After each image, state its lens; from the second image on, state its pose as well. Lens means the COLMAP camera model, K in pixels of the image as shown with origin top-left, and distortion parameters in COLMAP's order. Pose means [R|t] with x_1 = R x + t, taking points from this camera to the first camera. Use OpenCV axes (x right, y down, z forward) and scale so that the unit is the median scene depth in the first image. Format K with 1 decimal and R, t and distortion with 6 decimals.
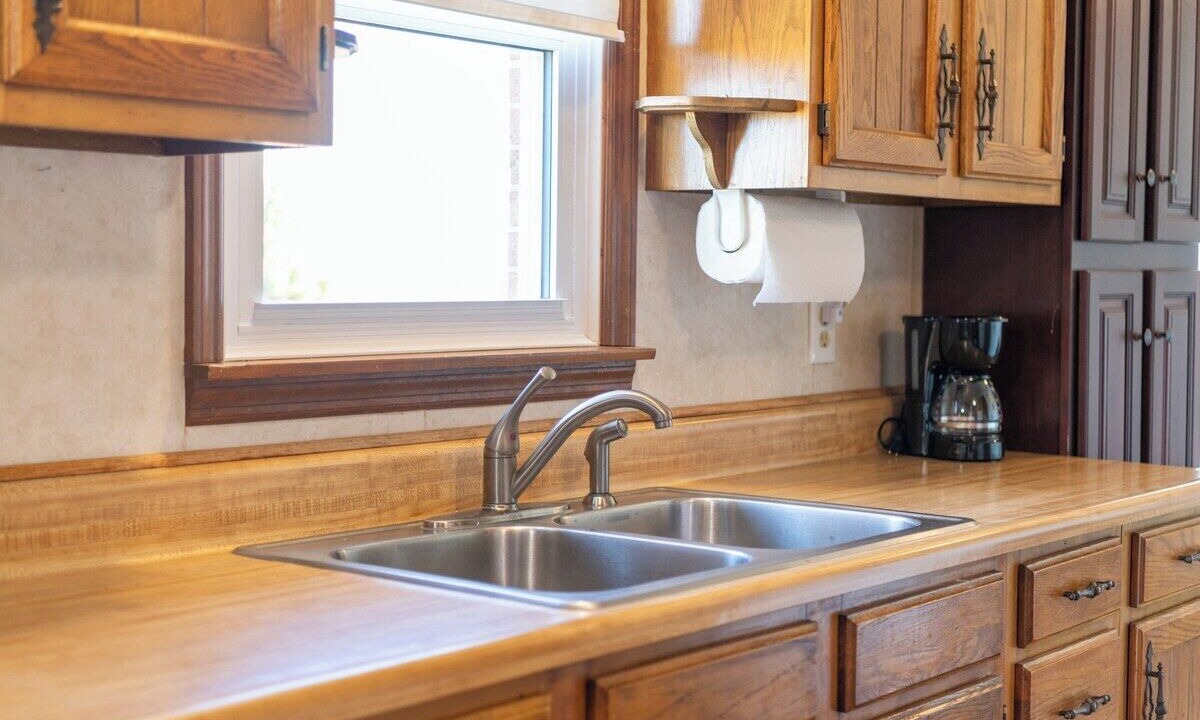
lens RADIAL K [[1715.9, 0, 600.0], [0, 1715.9, 360.0], [0, 0, 1]] dist [0.001567, 0.004546]
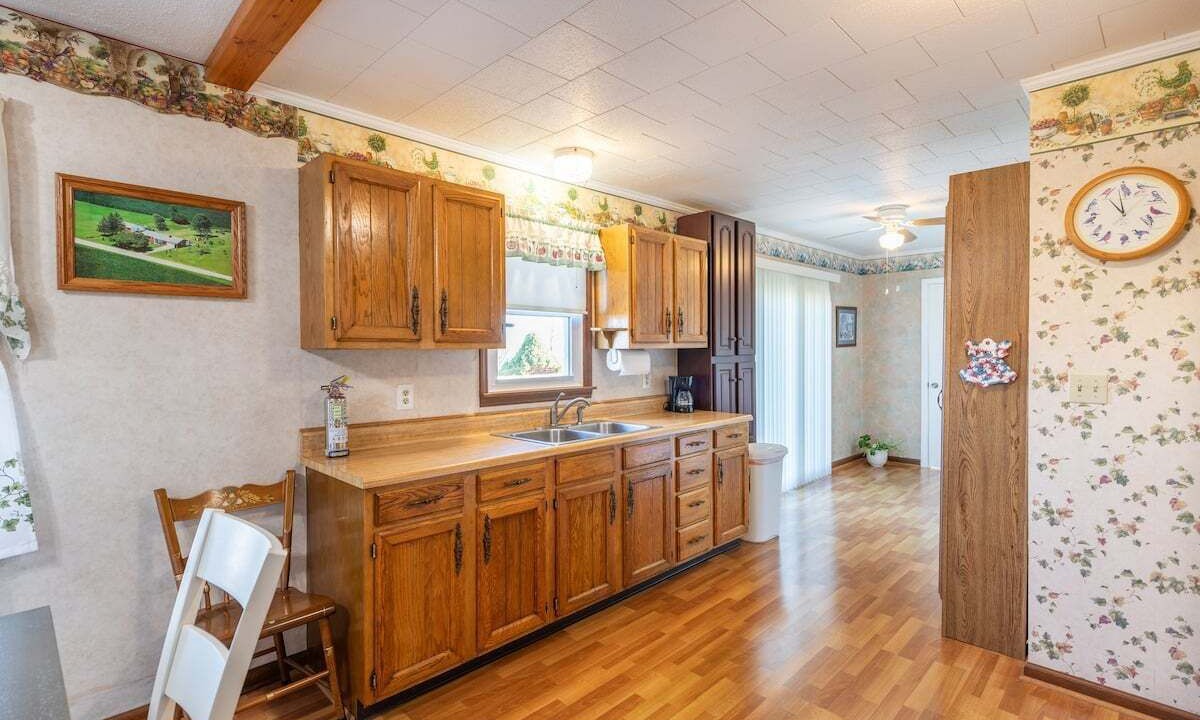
lens RADIAL K [[531.9, 0, 600.0], [0, 531.9, 360.0], [0, 0, 1]] dist [-0.002059, -0.000856]
pose [[0.996326, -0.018079, -0.083715, 0.152309], [0.014751, 0.999083, -0.040204, -0.019705], [0.084365, 0.038822, 0.995678, -0.298235]]
